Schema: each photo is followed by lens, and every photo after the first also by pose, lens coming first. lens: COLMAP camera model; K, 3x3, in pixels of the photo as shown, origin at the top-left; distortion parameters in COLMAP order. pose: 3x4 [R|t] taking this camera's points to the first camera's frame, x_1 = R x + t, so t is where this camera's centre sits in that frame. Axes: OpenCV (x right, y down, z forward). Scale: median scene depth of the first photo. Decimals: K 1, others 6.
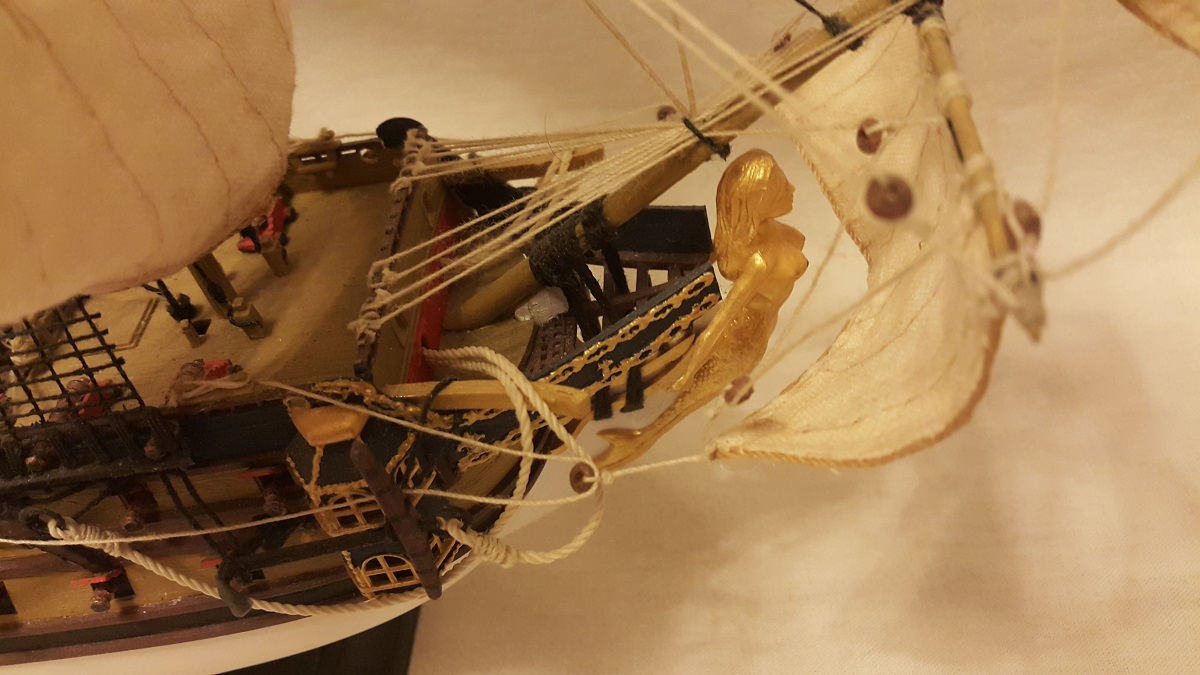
lens RADIAL K [[1025.9, 0, 615.6], [0, 1025.9, 360.7], [0, 0, 1]] dist [0.088606, -0.239409]
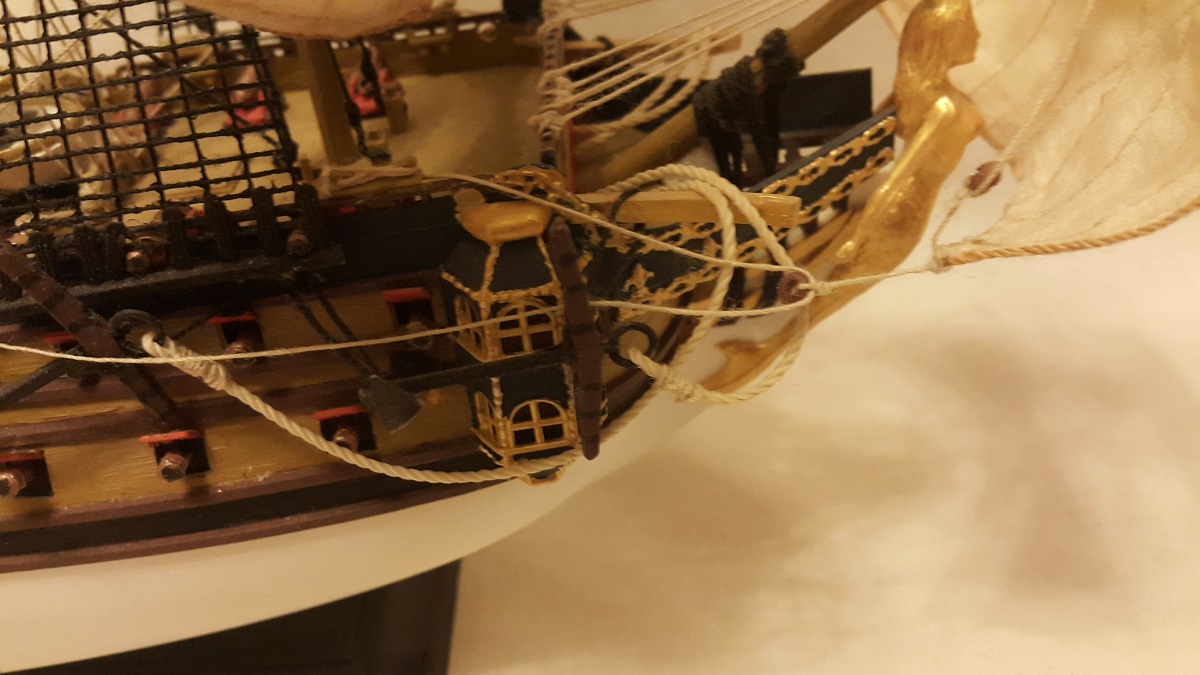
lens RADIAL K [[1025.9, 0, 597.6], [0, 1025.9, 373.8], [0, 0, 1]] dist [0.088606, -0.239409]
pose [[0.994219, 0.039109, 0.099991, -0.267635], [-0.021705, 0.985282, -0.169554, 0.317707], [-0.105150, 0.166404, 0.980435, 0.145451]]
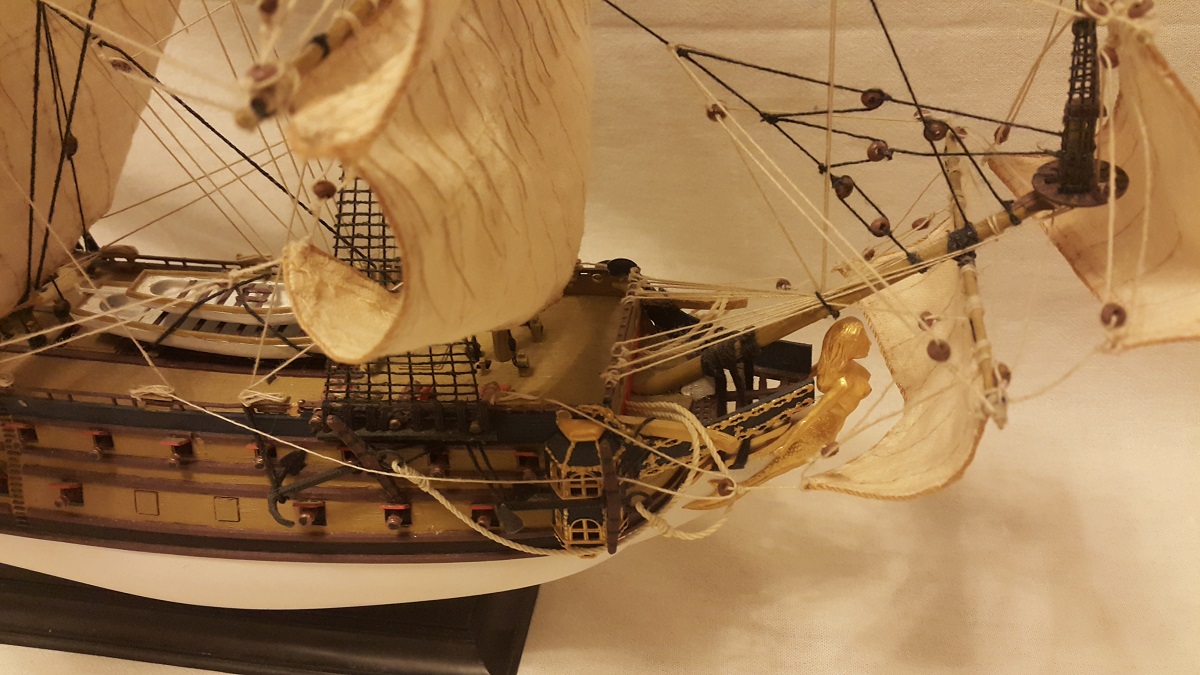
lens RADIAL K [[1025.9, 0, 603.8], [0, 1025.9, 356.4], [0, 0, 1]] dist [0.088606, -0.239409]
pose [[0.984289, 0.176083, -0.013064, -0.227397], [-0.176184, 0.974594, -0.138293, 0.160296], [-0.011619, 0.138422, 0.990305, -0.644192]]
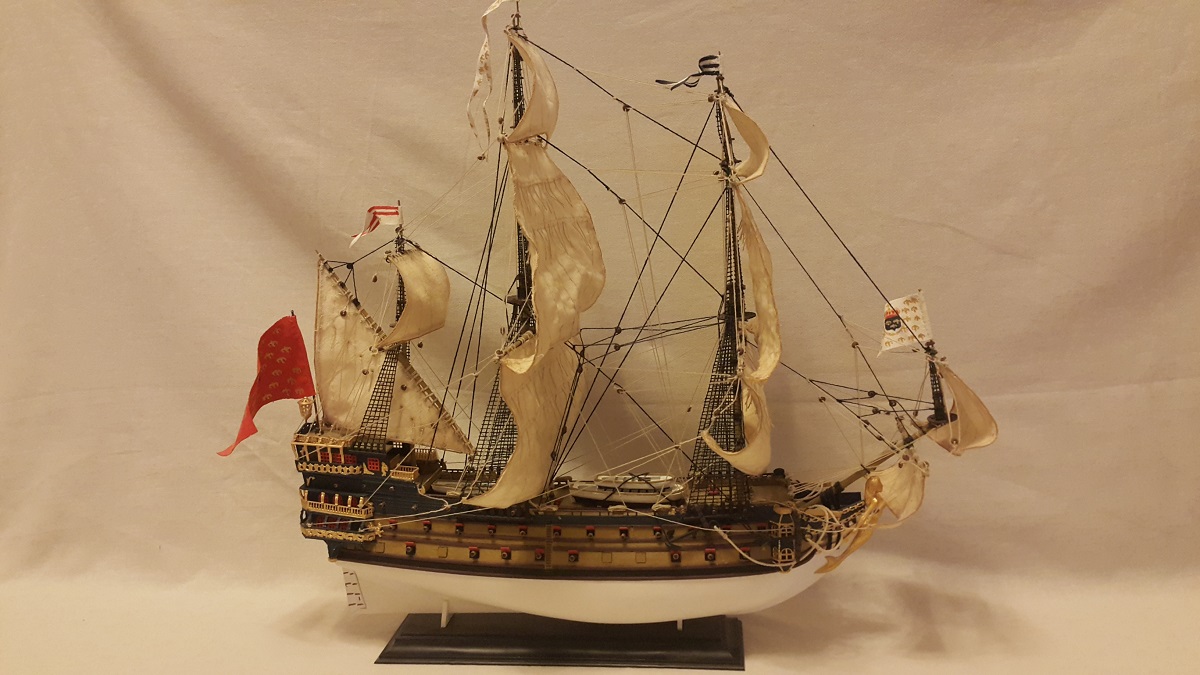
lens RADIAL K [[1025.9, 0, 602.8], [0, 1025.9, 317.9], [0, 0, 1]] dist [0.088606, -0.239409]
pose [[0.988503, 0.143503, -0.047640, -0.933430], [-0.143731, 0.793963, -0.590732, 2.106610], [-0.046947, 0.590788, 0.805460, -3.036507]]
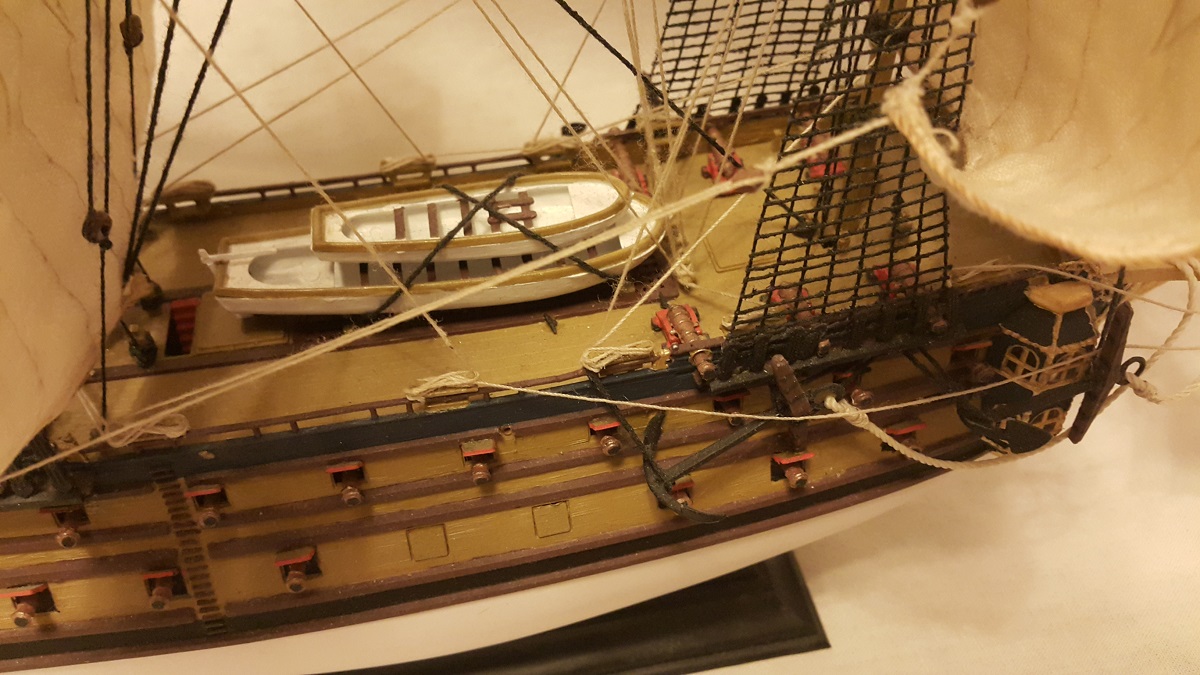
lens RADIAL K [[1025.9, 0, 578.1], [0, 1025.9, 331.9], [0, 0, 1]] dist [0.088606, -0.239409]
pose [[0.964286, -0.054631, 0.259167, -1.108066], [0.064196, 0.997528, -0.028579, 0.097023], [-0.256965, 0.044196, 0.965409, -0.053527]]
